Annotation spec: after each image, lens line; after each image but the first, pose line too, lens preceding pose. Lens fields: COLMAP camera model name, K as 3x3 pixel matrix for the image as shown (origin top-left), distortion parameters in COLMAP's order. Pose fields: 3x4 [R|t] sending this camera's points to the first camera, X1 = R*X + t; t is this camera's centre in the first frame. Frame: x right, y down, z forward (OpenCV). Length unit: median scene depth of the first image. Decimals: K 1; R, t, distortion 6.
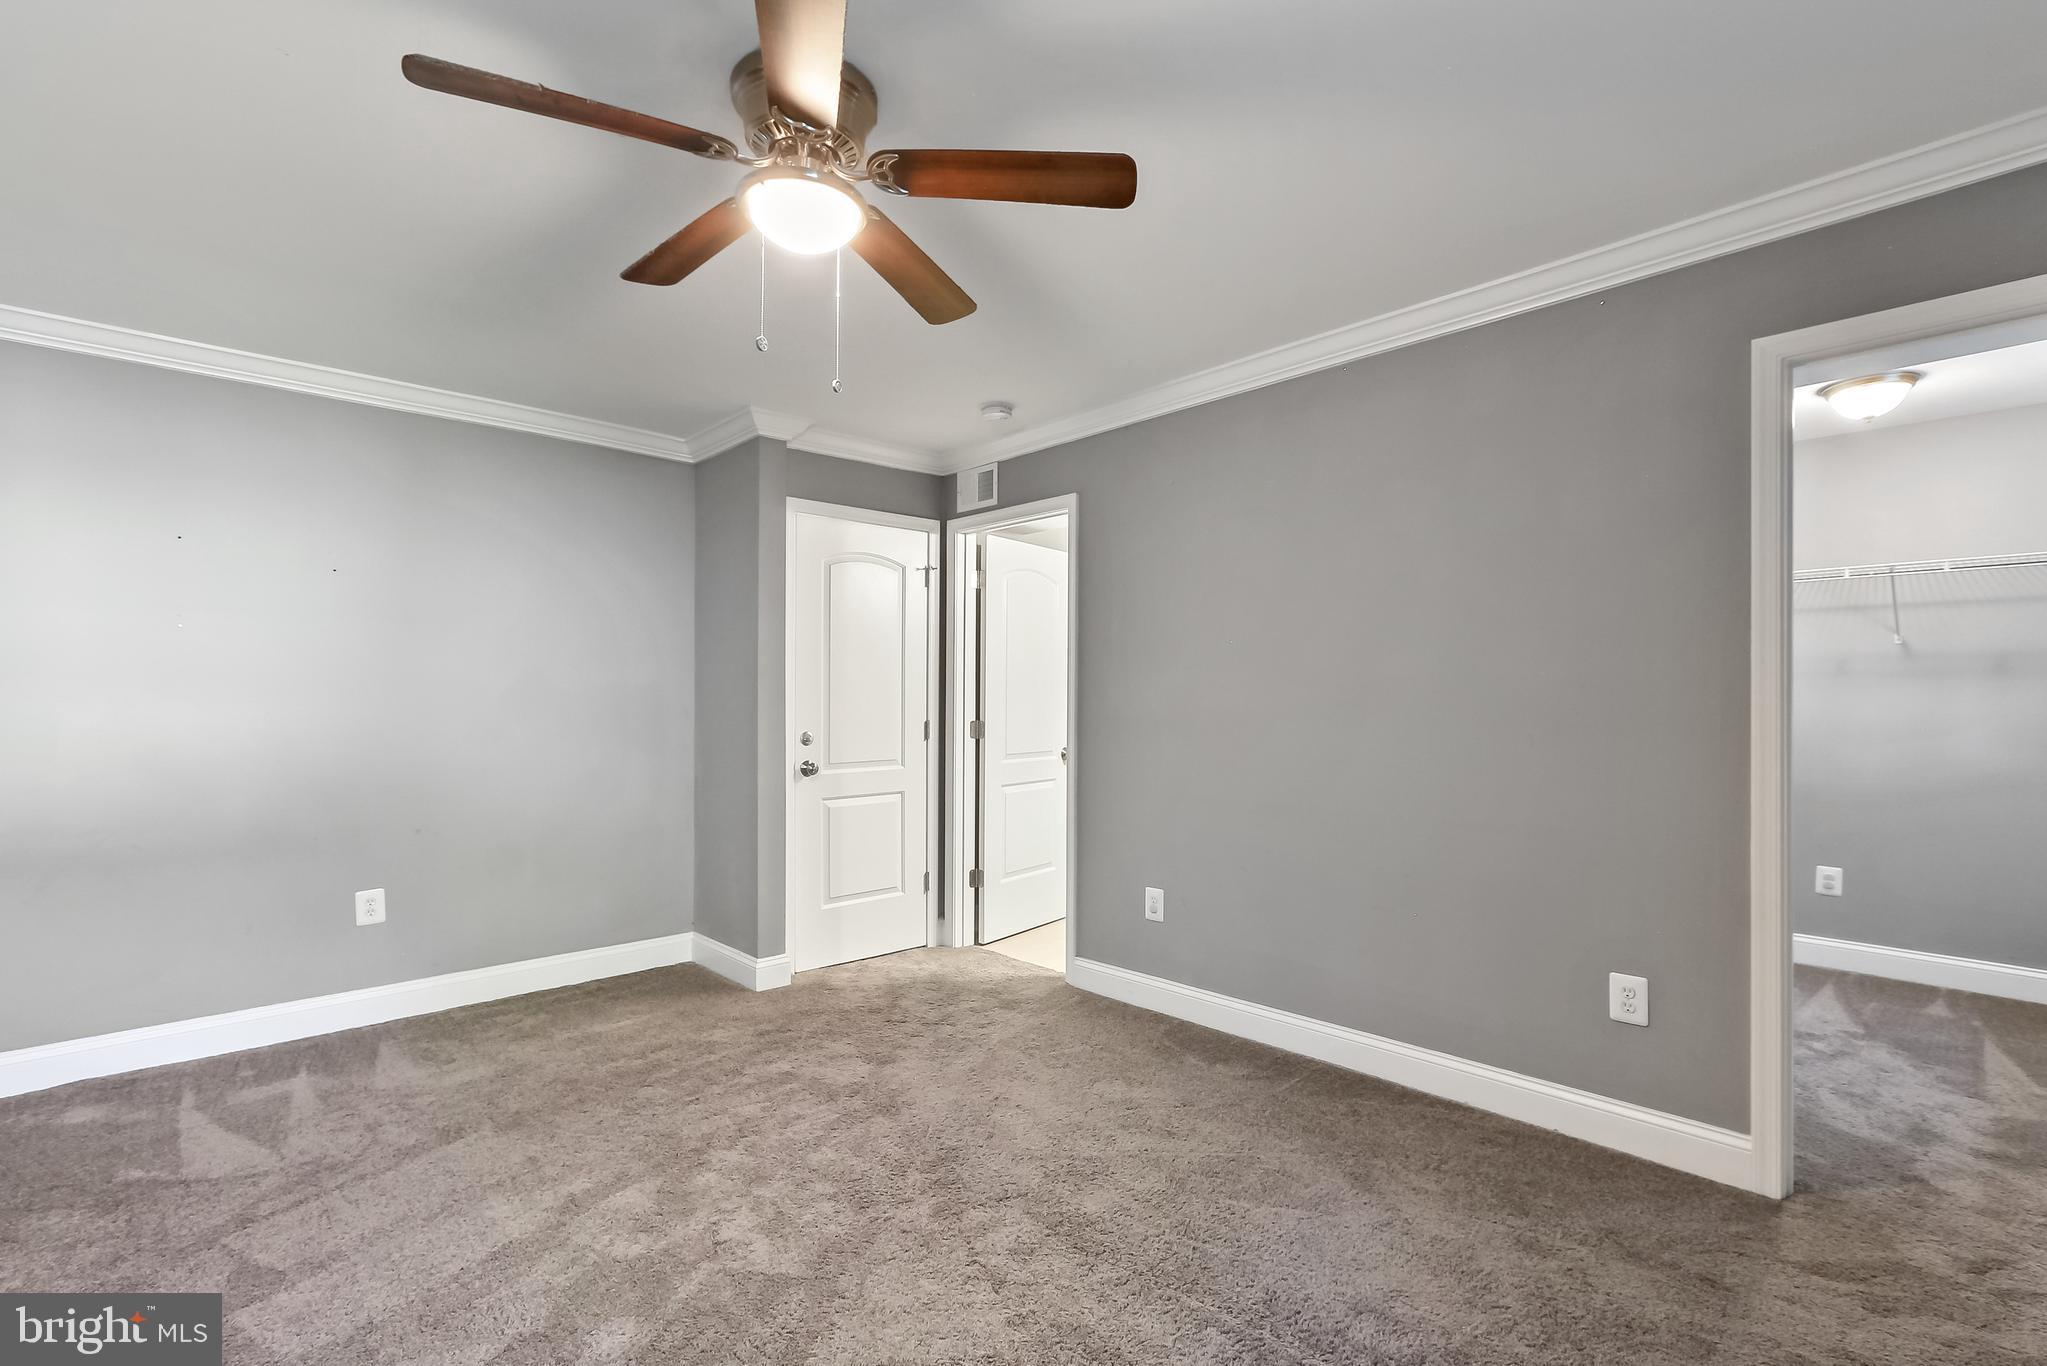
lens RADIAL K [[941.8, 0, 1048.9], [0, 941.8, 682.2], [0, 0, 1]] dist [-0.000543, -0.000263]
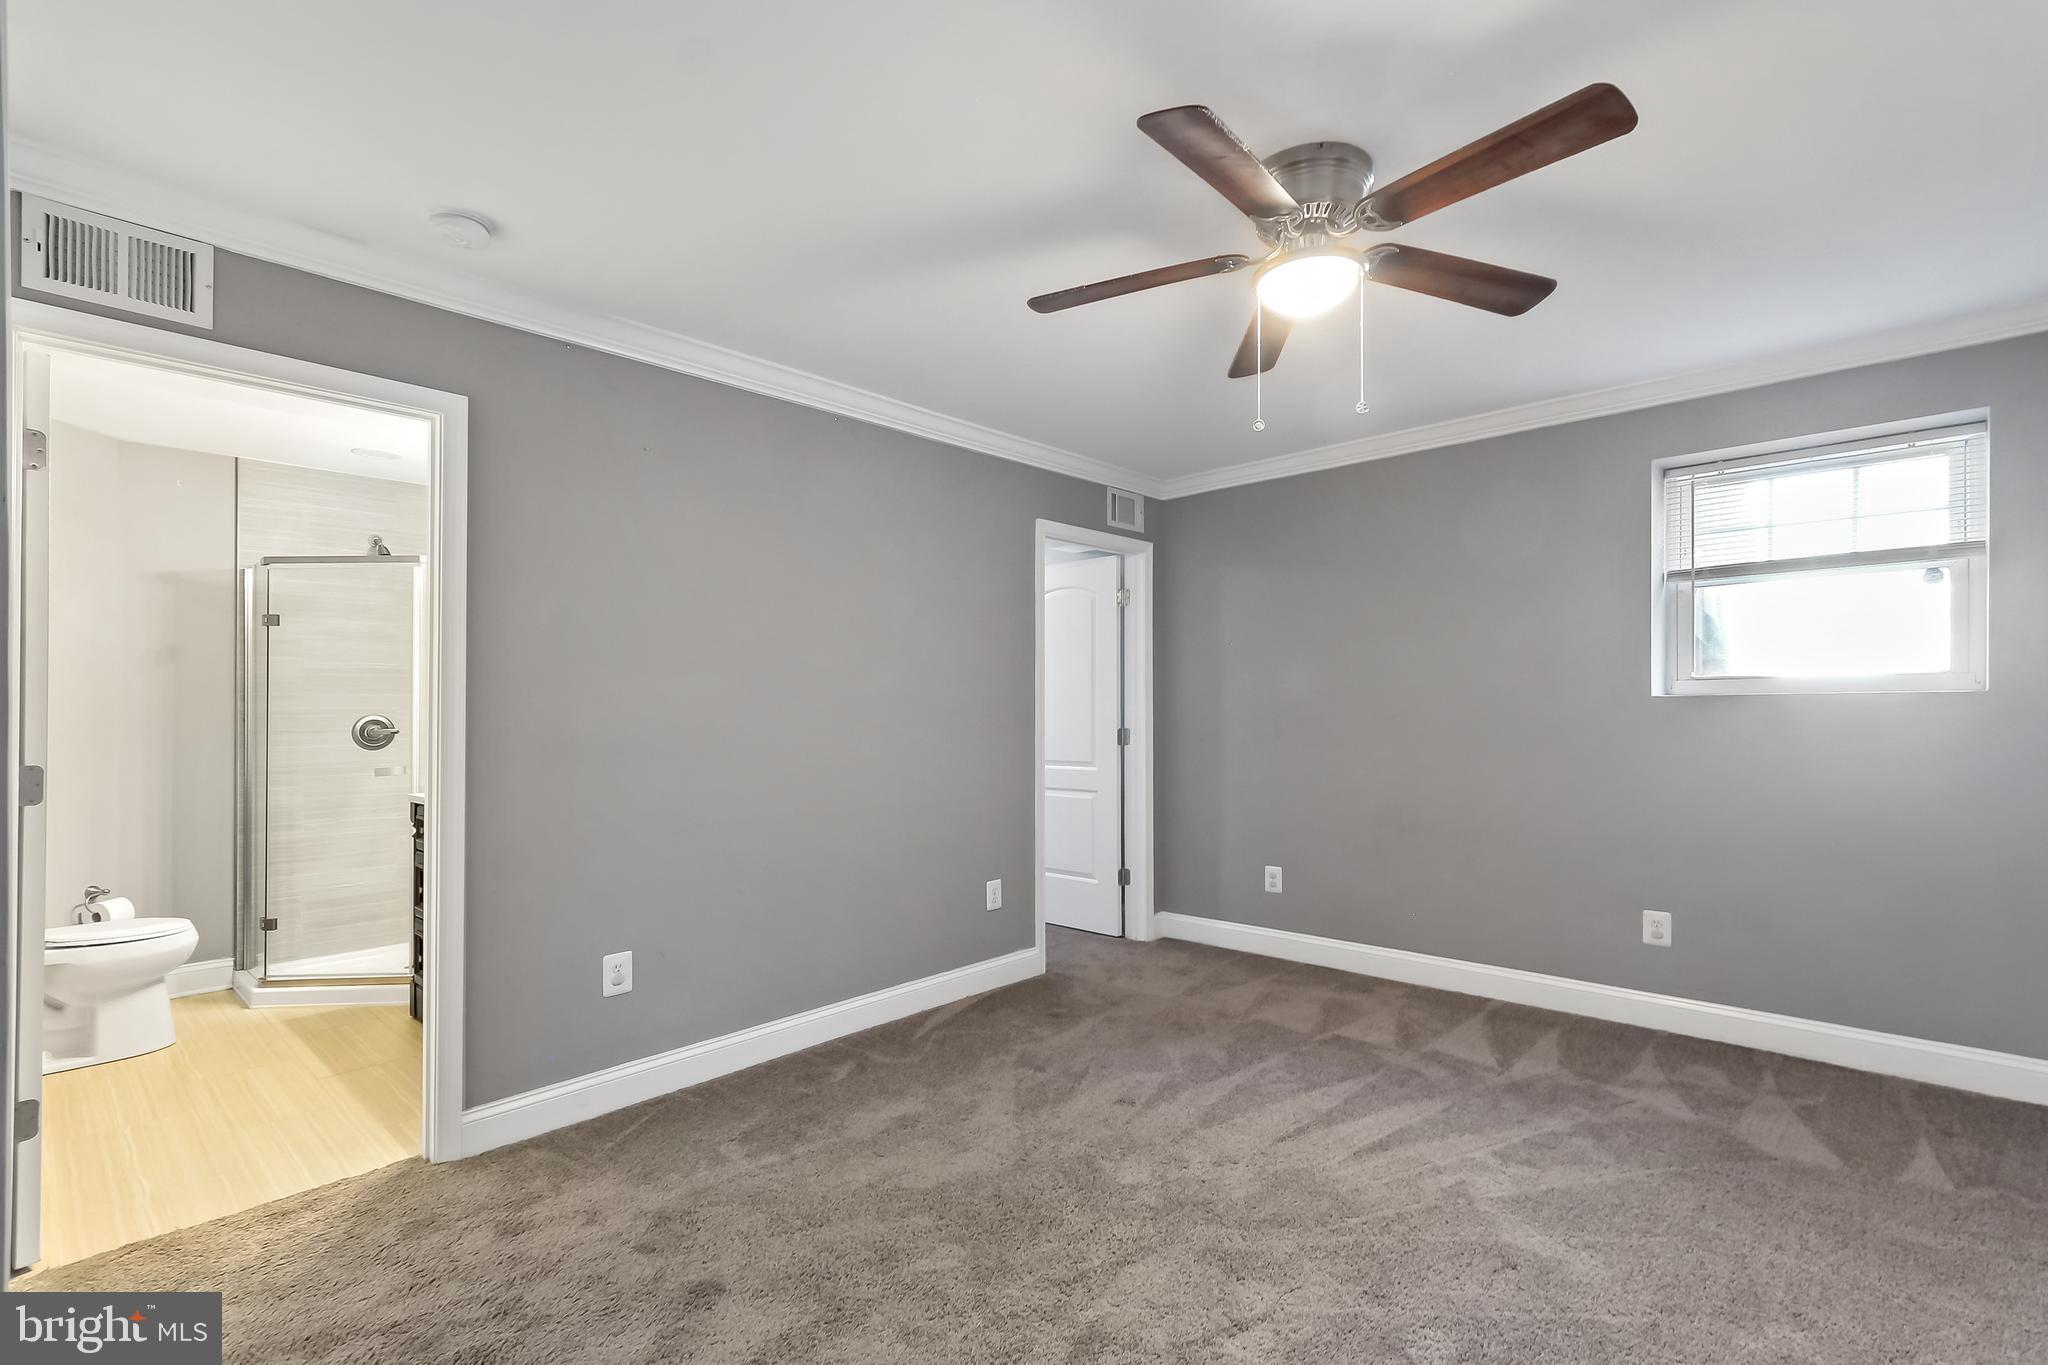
lens RADIAL K [[926.3, 0, 1036.1], [0, 926.3, 706.7], [0, 0, 1]] dist [0.002117, 0.000491]
pose [[-0.059447, 0.007829, 0.998201, -0.809962], [-0.012009, 0.999891, -0.008557, 0.016935], [-0.998159, -0.012496, -0.059346, 0.827487]]
